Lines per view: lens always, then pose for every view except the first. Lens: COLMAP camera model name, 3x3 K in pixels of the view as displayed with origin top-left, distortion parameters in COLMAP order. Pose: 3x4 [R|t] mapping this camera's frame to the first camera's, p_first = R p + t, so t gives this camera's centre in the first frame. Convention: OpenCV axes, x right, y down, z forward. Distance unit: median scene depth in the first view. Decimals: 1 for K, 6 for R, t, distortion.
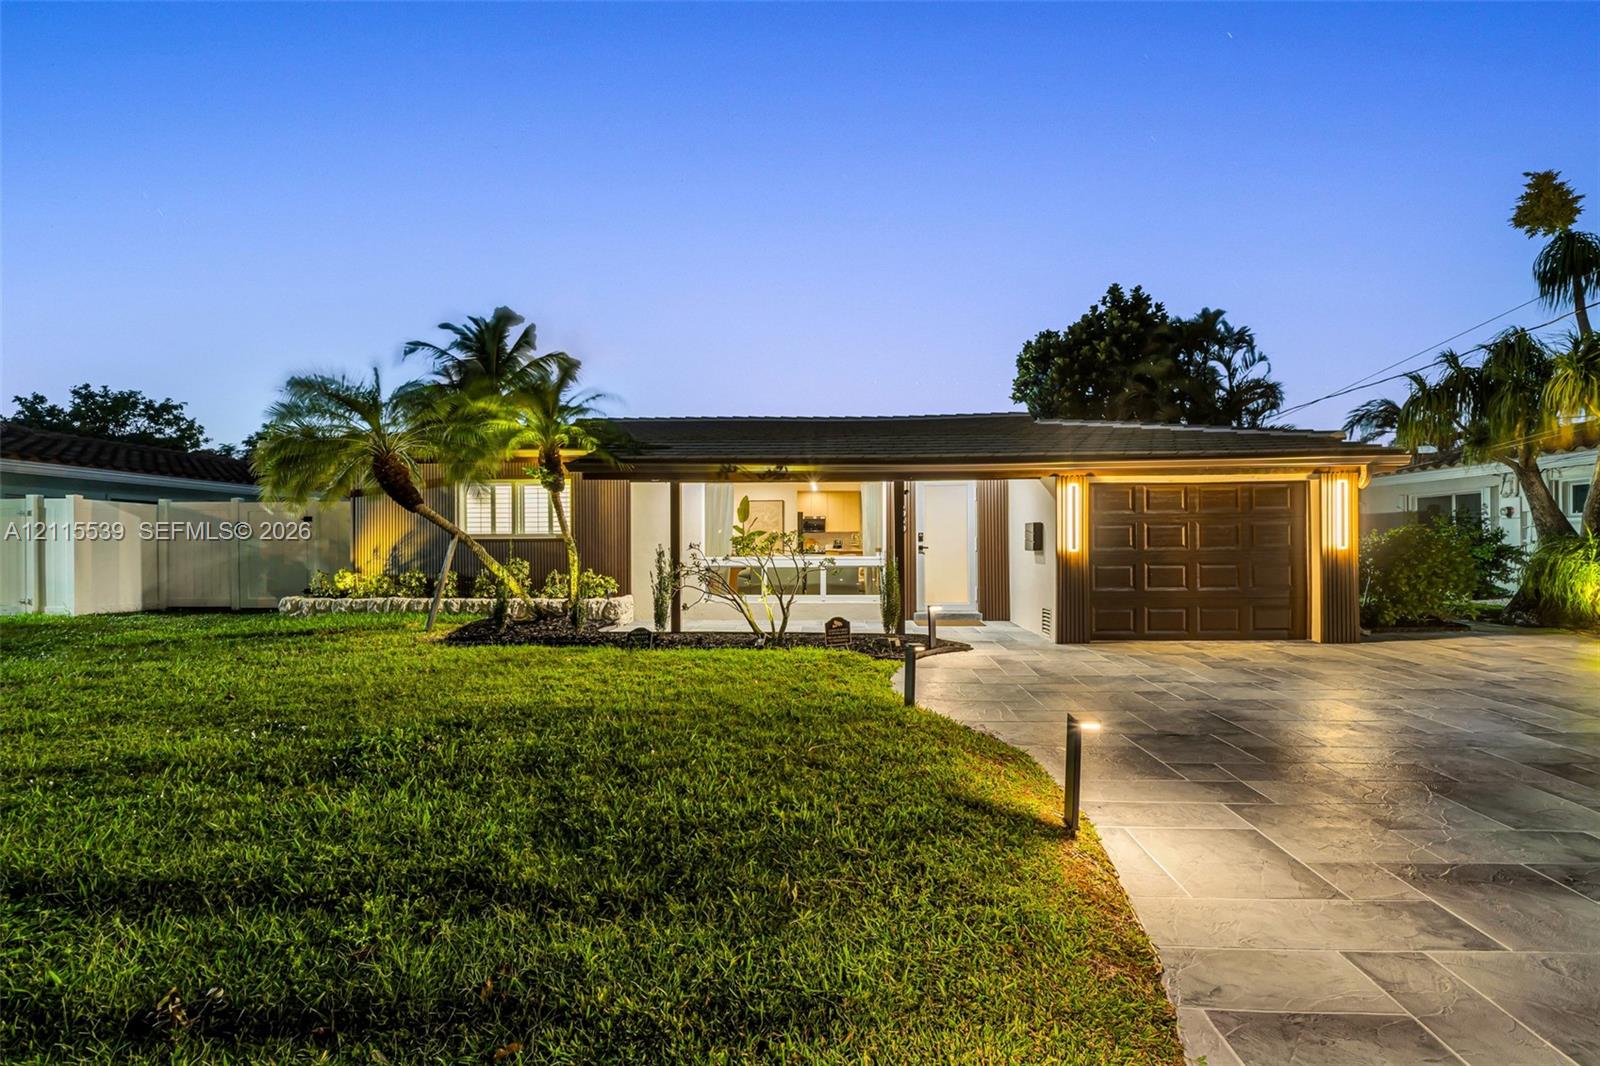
lens RADIAL K [[687.3, 0, 795.7], [0, 687.3, 541.3], [0, 0, 1]] dist [-0.001198, -0.000164]
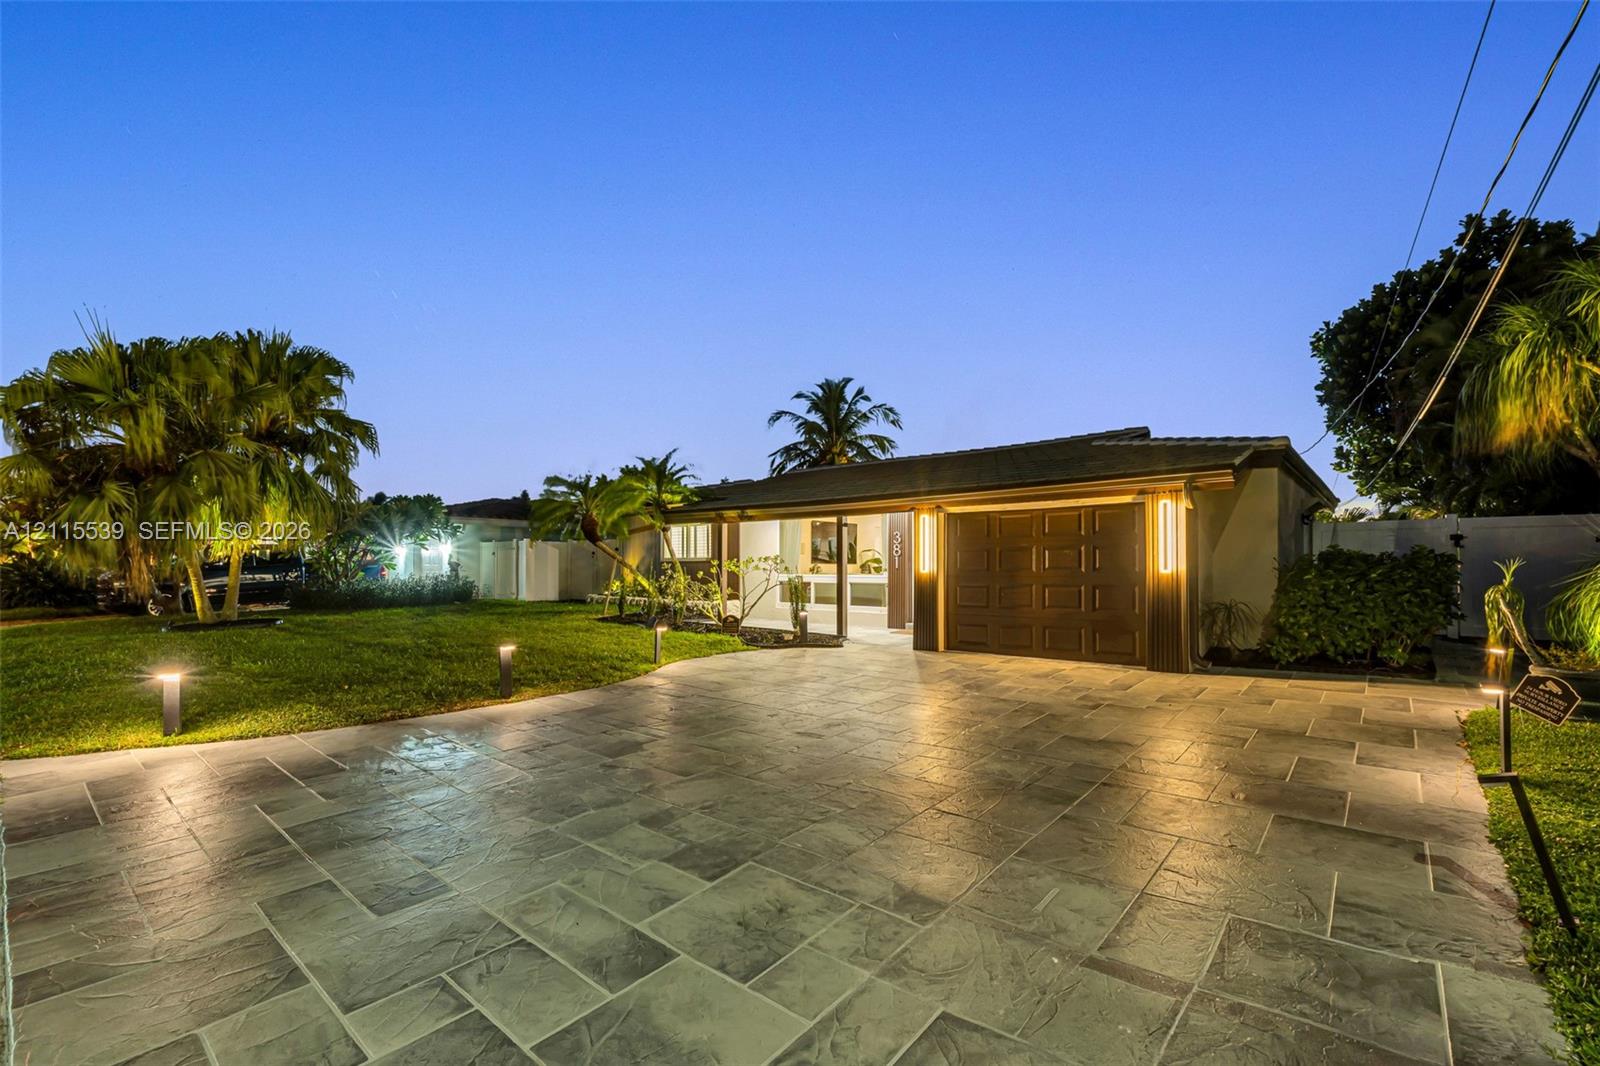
lens RADIAL K [[718.6, 0, 855.6], [0, 718.6, 539.6], [0, 0, 1]] dist [-0.005988, -0.000219]
pose [[0.800170, -0.015010, -0.599585, 0.864631], [-0.001731, 0.999625, -0.027335, -0.006770], [0.599770, 0.022911, 0.799844, -0.048010]]
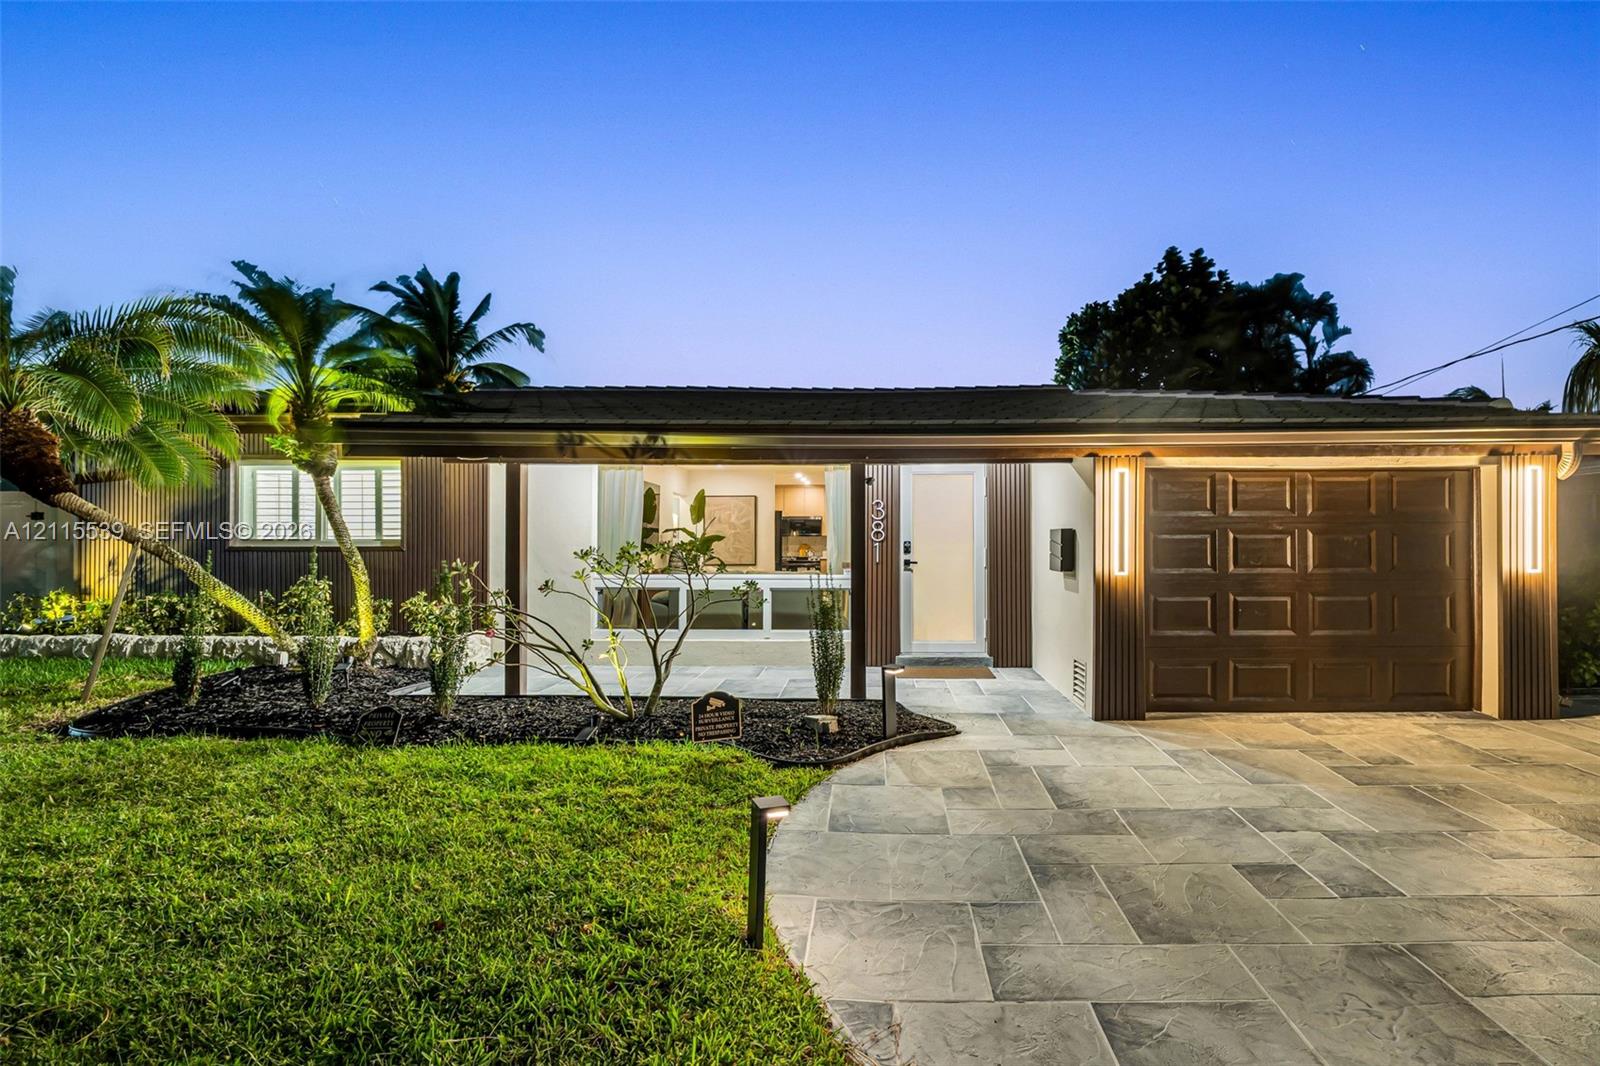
lens RADIAL K [[718.6, 0, 855.6], [0, 718.6, 539.6], [0, 0, 1]] dist [-0.005988, -0.000219]
pose [[0.999659, 0.005080, 0.025621, 0.117289], [-0.005034, 0.999986, -0.001846, -0.012953], [-0.025630, 0.001717, 0.999670, 0.283168]]
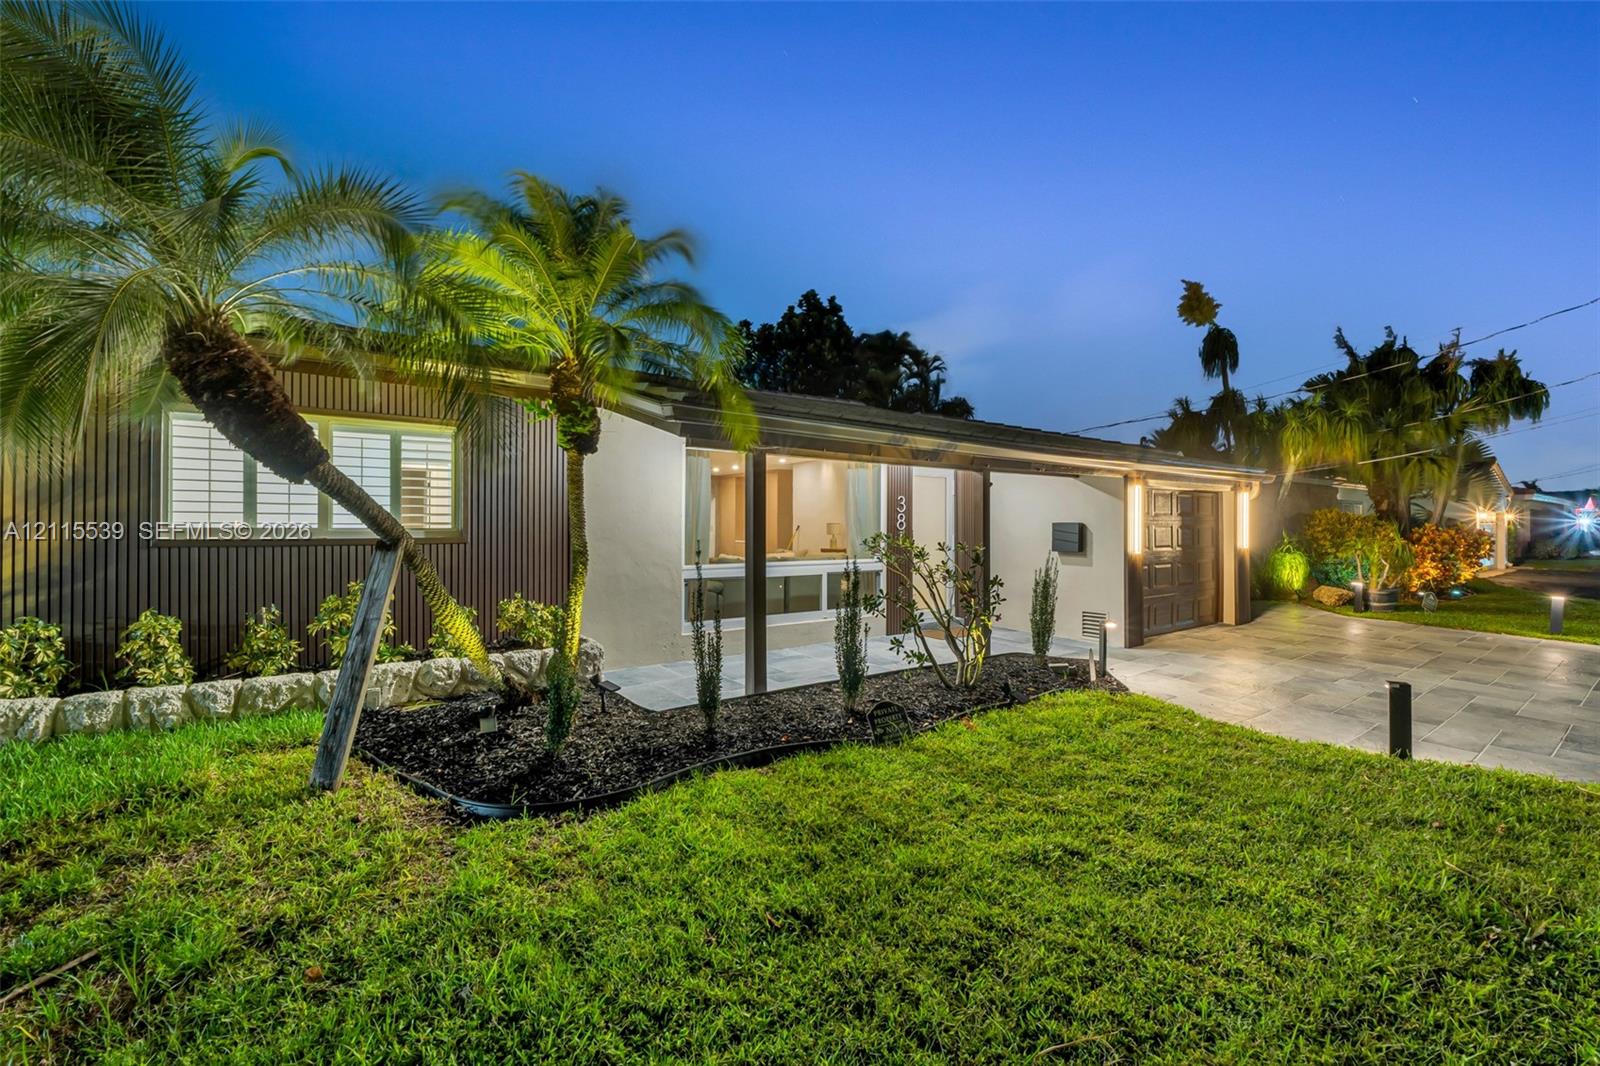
lens RADIAL K [[681.1, 0, 823.0], [0, 681.1, 525.9], [0, 0, 1]] dist [0.000664, 0.000125]
pose [[0.774223, 0.008737, 0.632853, -0.467855], [-0.008186, 0.999959, -0.003790, -0.014667], [-0.632860, -0.002246, 0.774263, 0.432887]]
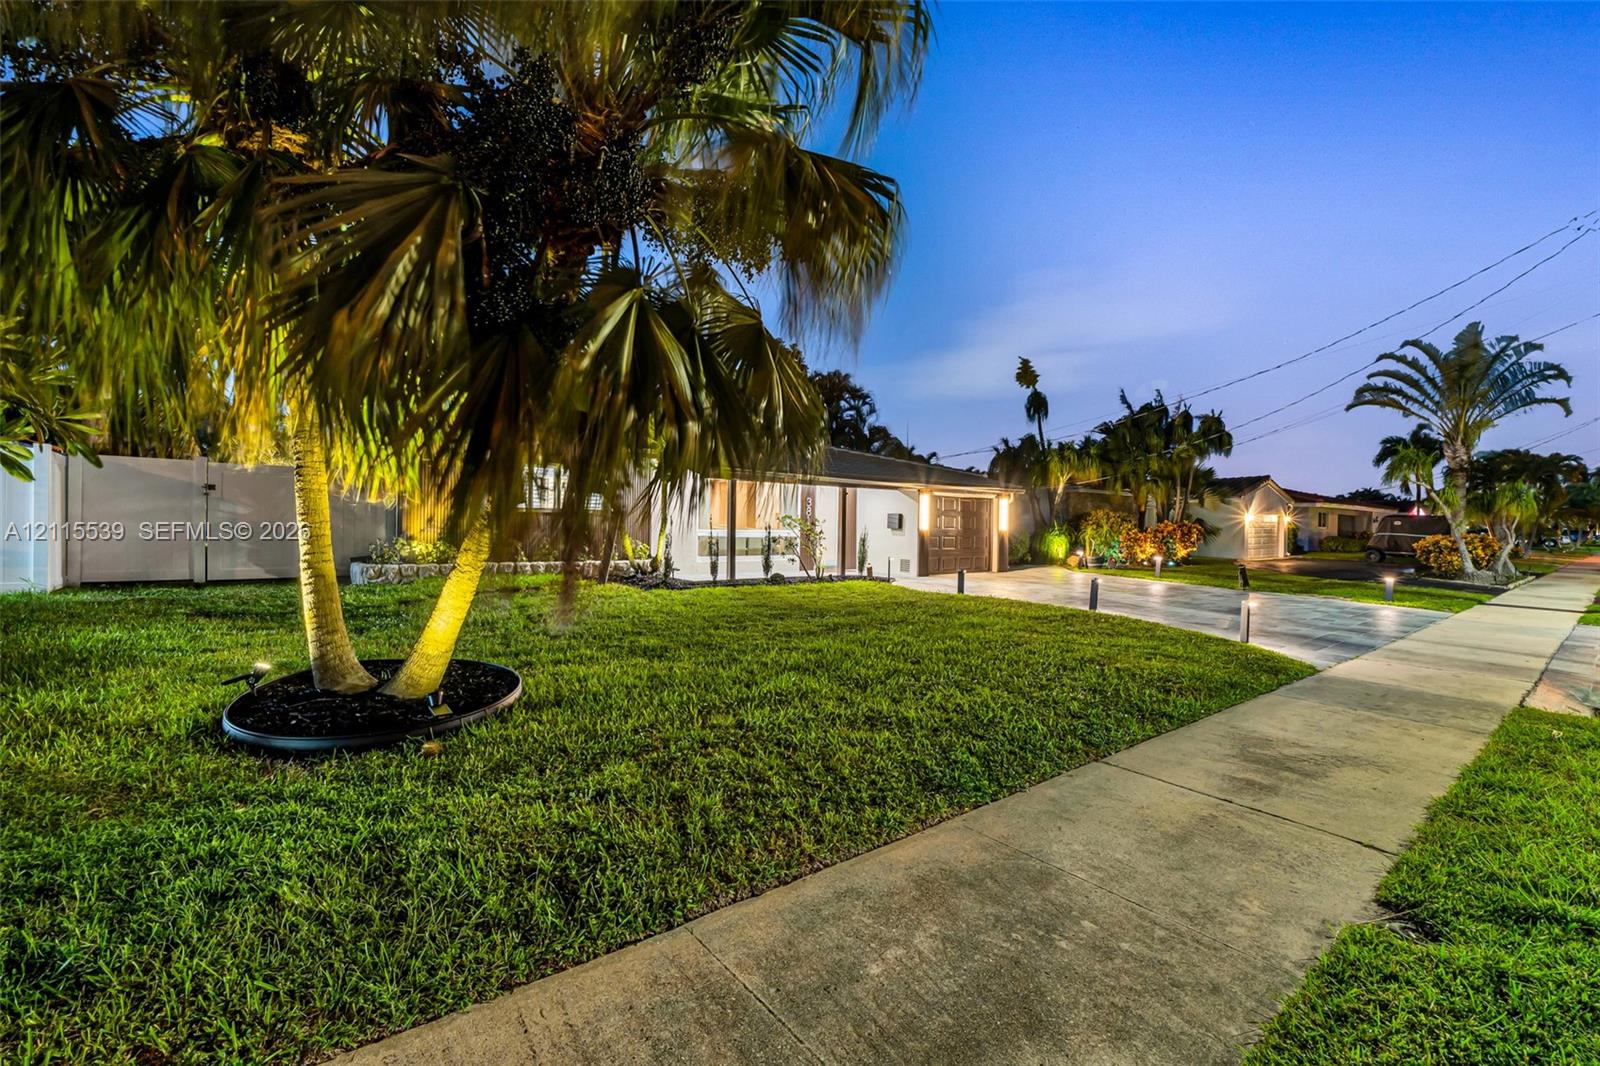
lens RADIAL K [[681.1, 0, 823.0], [0, 681.1, 525.9], [0, 0, 1]] dist [0.000664, 0.000125]
pose [[0.750659, 0.018508, 0.660430, -0.904504], [-0.019265, 0.999796, -0.006121, 0.018350], [-0.660409, -0.008129, 0.750862, -0.220597]]
